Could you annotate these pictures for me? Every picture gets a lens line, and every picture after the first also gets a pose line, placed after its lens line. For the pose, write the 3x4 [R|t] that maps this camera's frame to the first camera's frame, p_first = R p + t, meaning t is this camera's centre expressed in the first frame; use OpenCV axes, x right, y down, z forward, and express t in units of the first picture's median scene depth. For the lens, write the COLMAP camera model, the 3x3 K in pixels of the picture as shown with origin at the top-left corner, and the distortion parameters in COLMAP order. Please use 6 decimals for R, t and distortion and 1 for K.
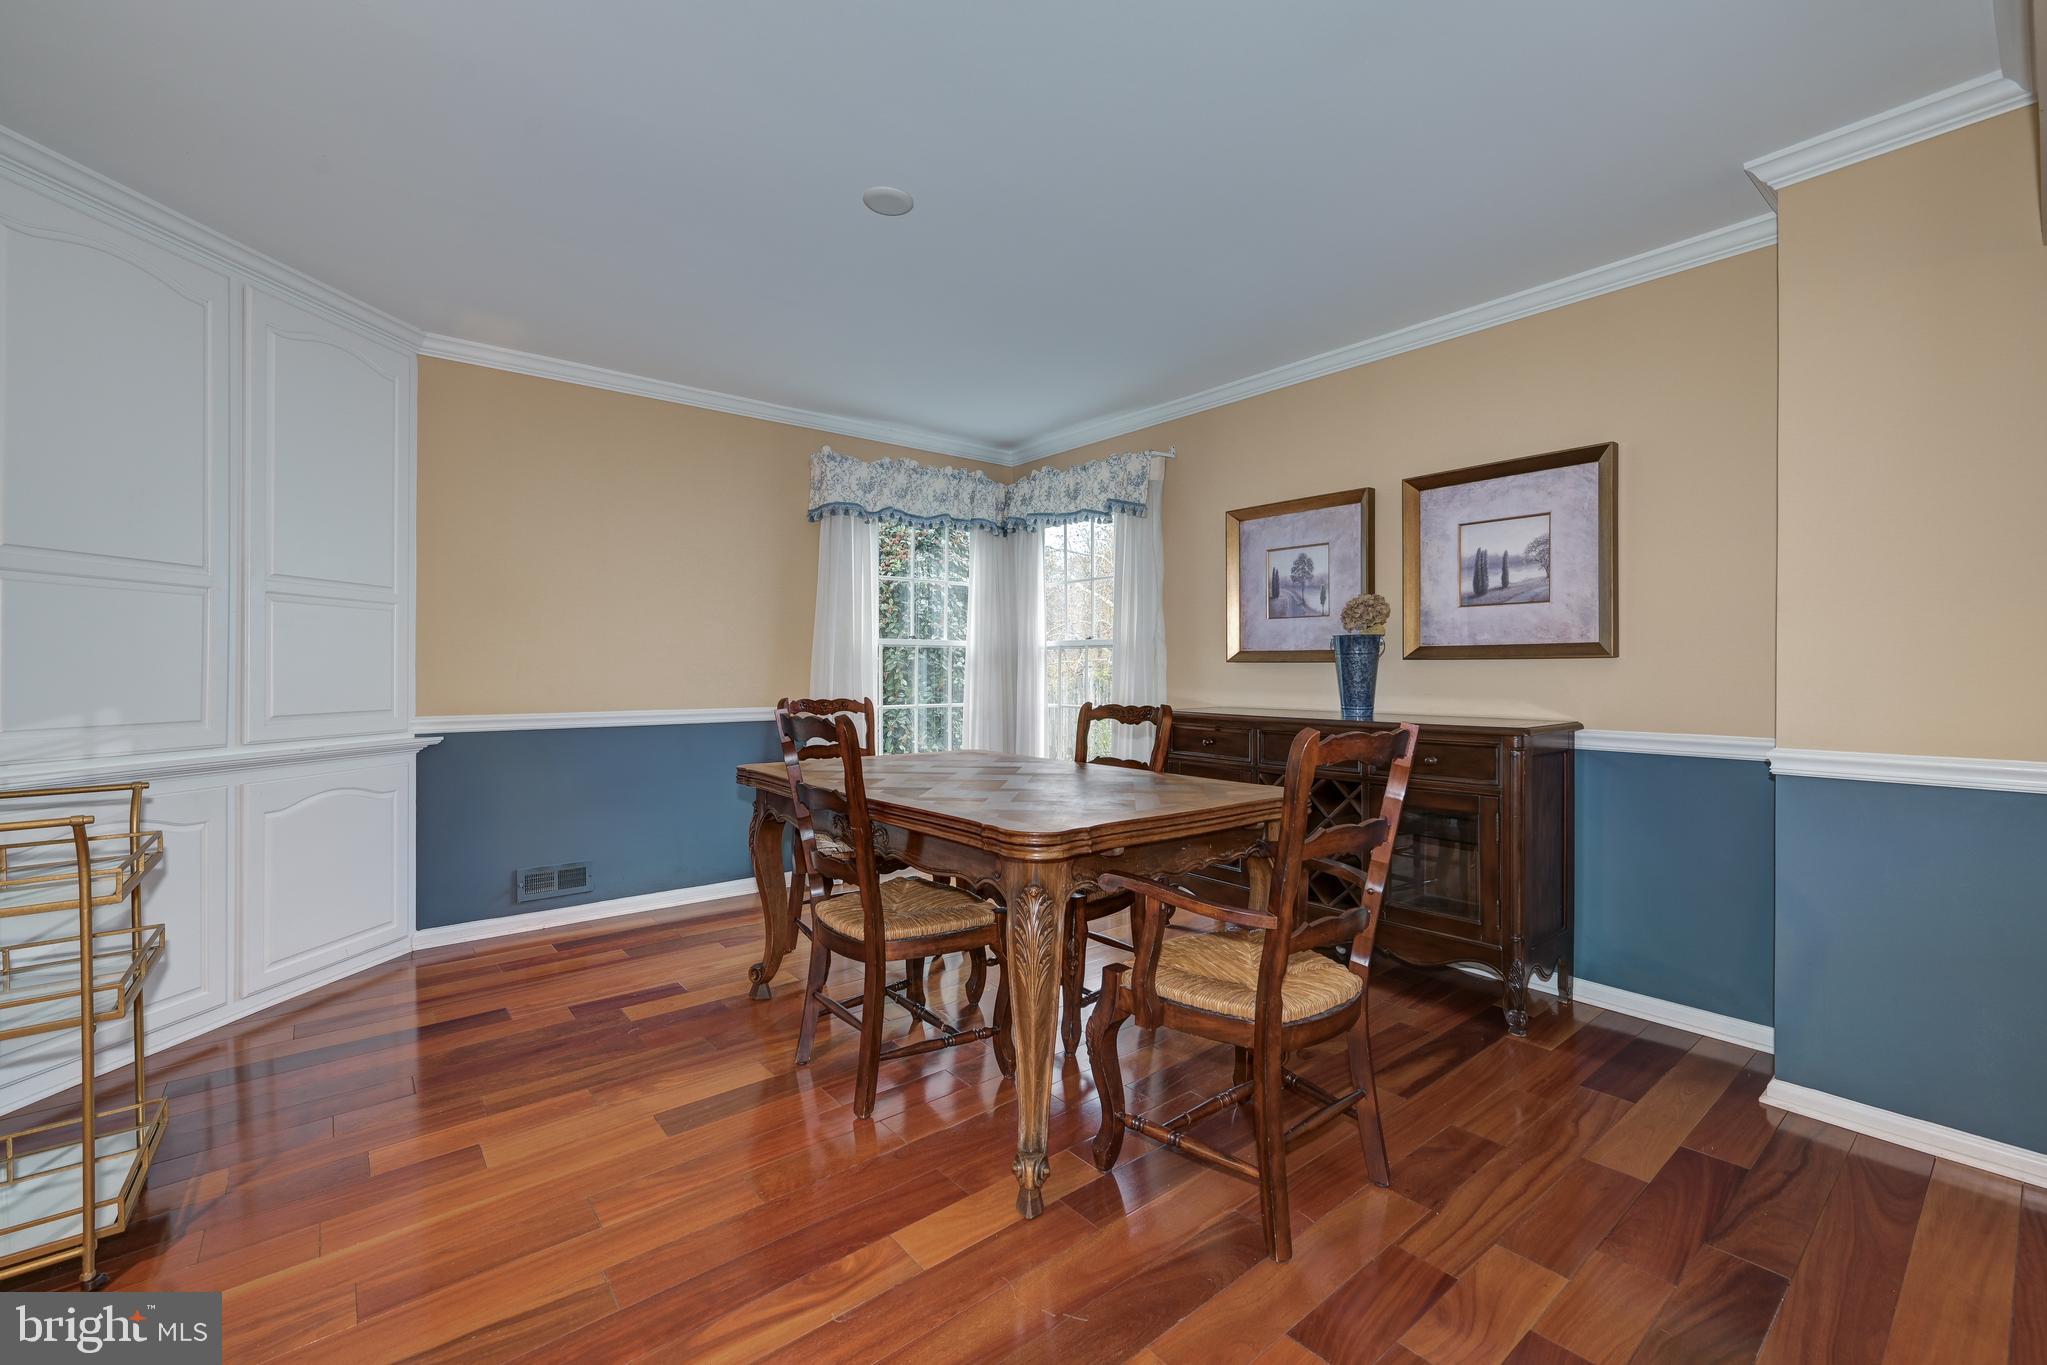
lens RADIAL K [[854.3, 0, 1024.7], [0, 854.3, 665.1], [0, 0, 1]] dist [0.001578, 0.000277]
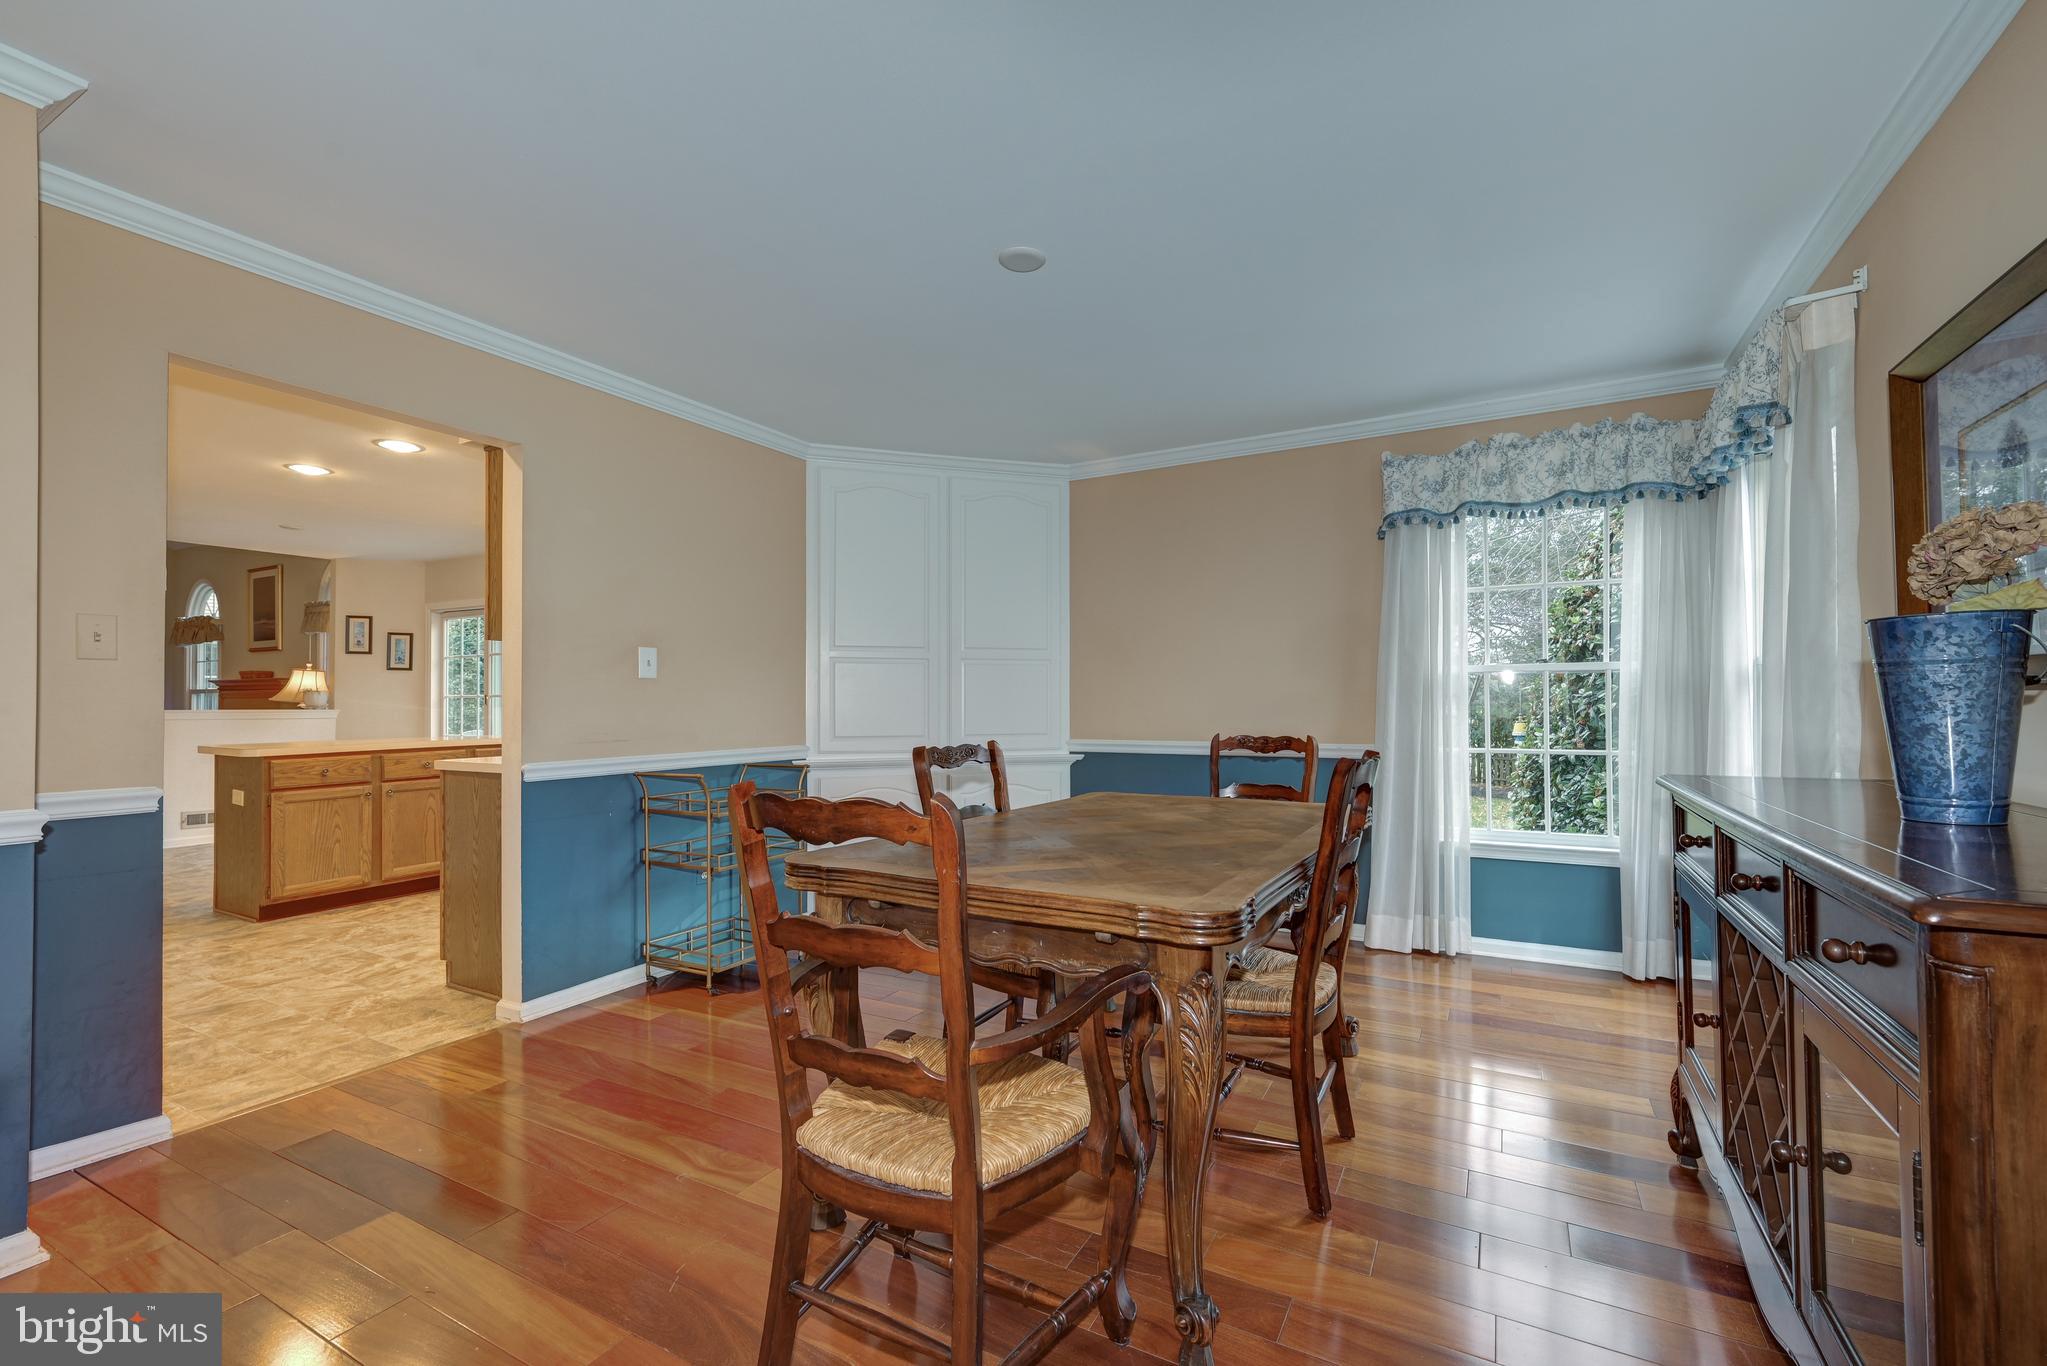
lens RADIAL K [[850.9, 0, 1064.6], [0, 850.9, 692.6], [0, 0, 1]] dist [-0.000057, 0.000075]
pose [[0.390851, -0.012566, -0.920368, 0.428693], [0.009939, 0.999906, -0.009431, -0.001725], [0.920400, -0.005461, 0.390939, 0.337053]]
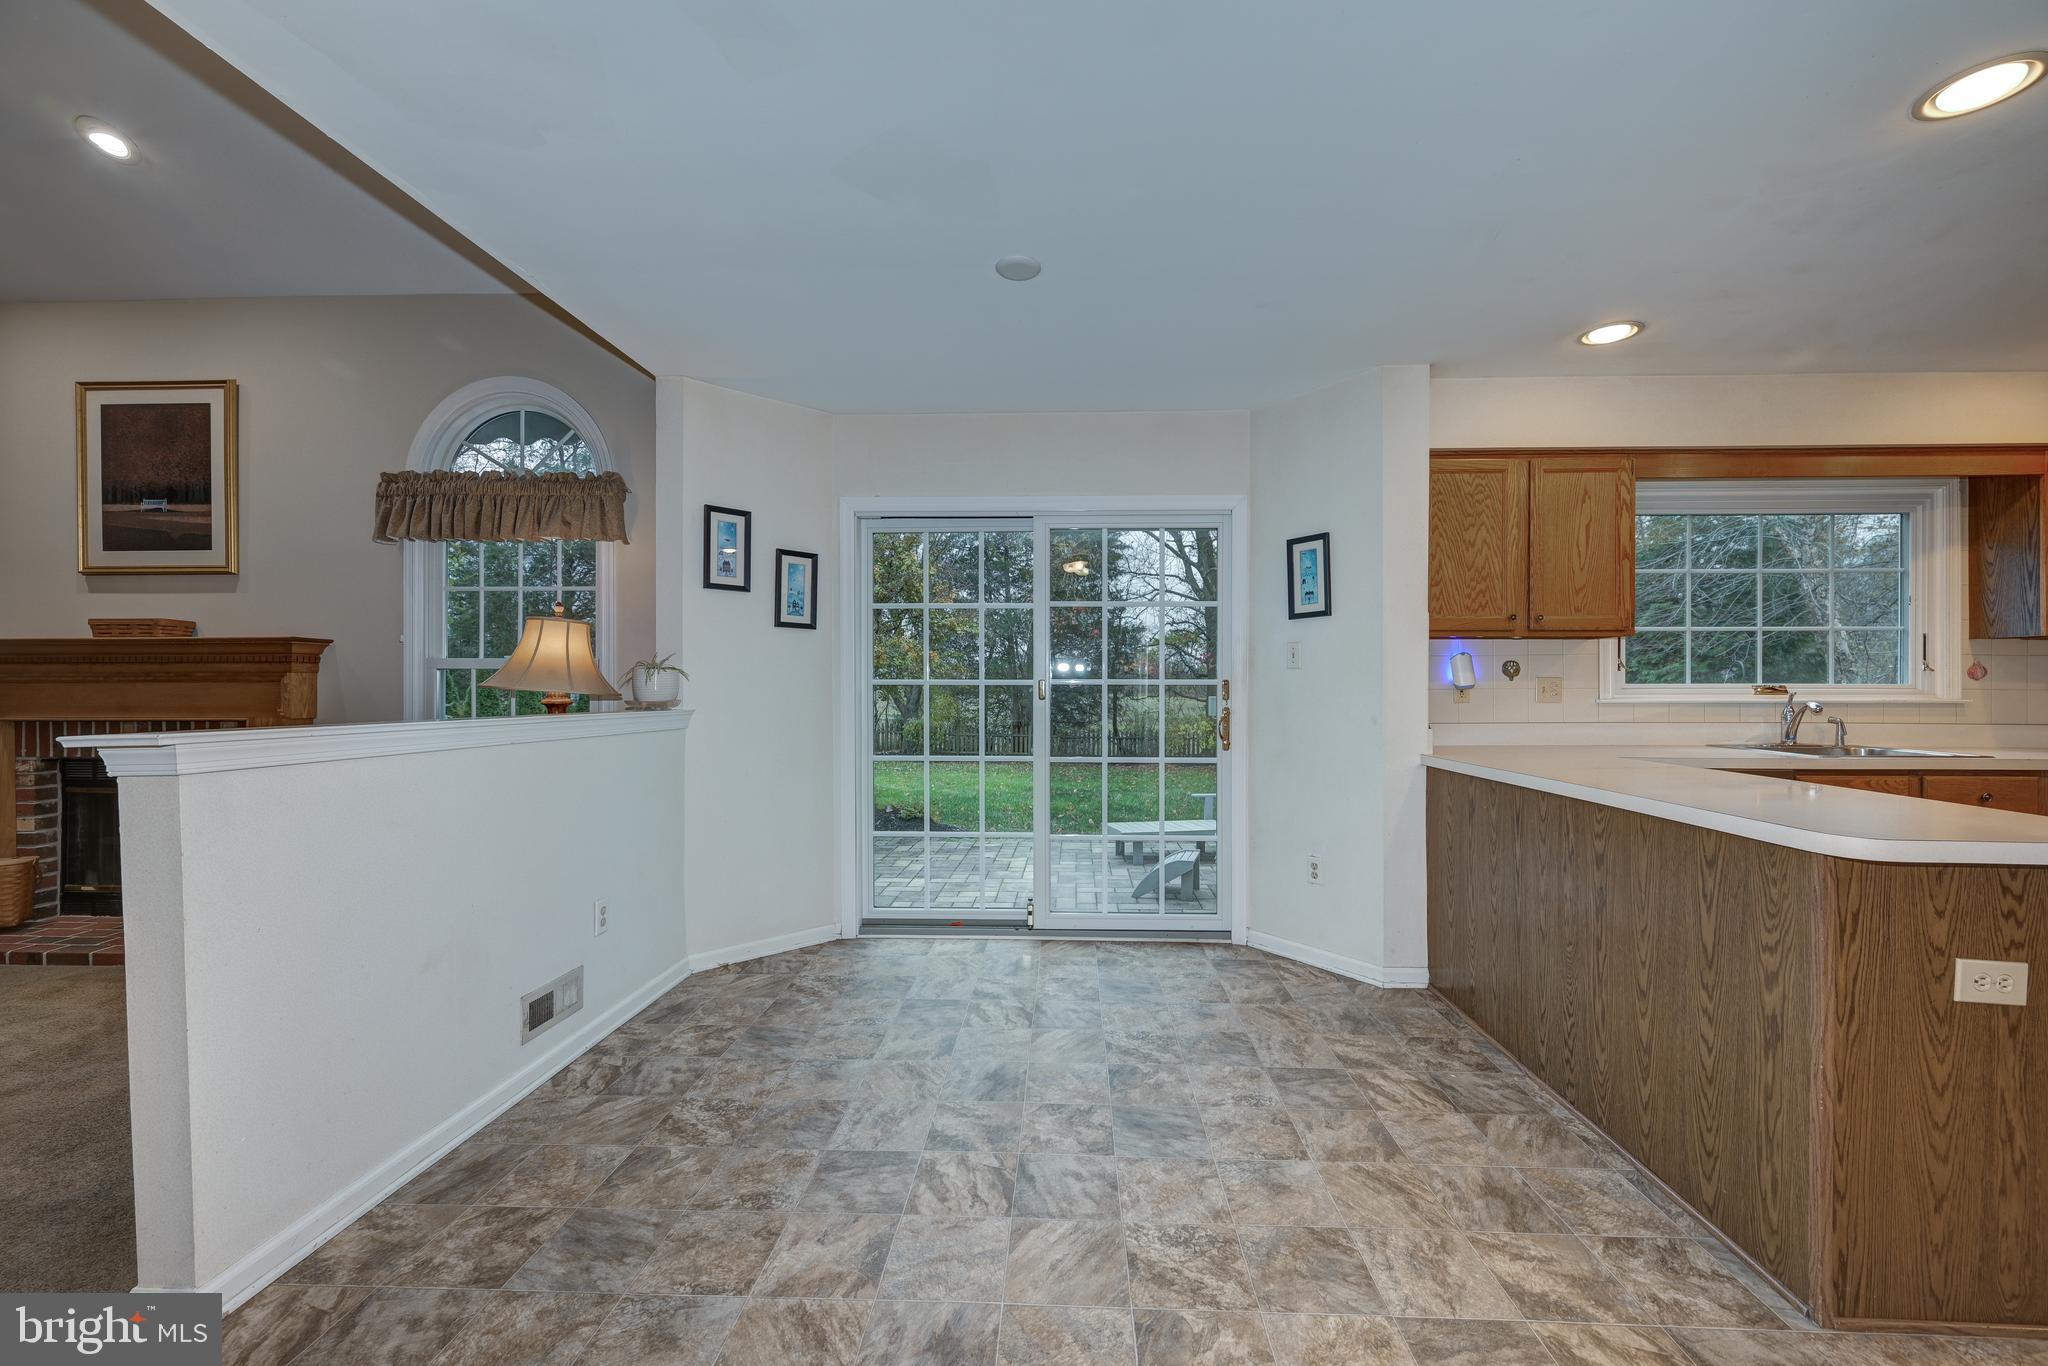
lens RADIAL K [[842.2, 0, 1028.6], [0, 842.2, 673.6], [0, 0, 1]] dist [0.000215, 0.000065]
pose [[0.745059, -0.006833, -0.666964, -0.762844], [0.004927, 0.999977, -0.004741, -0.022586], [0.666981, 0.000246, 0.745075, -0.557595]]
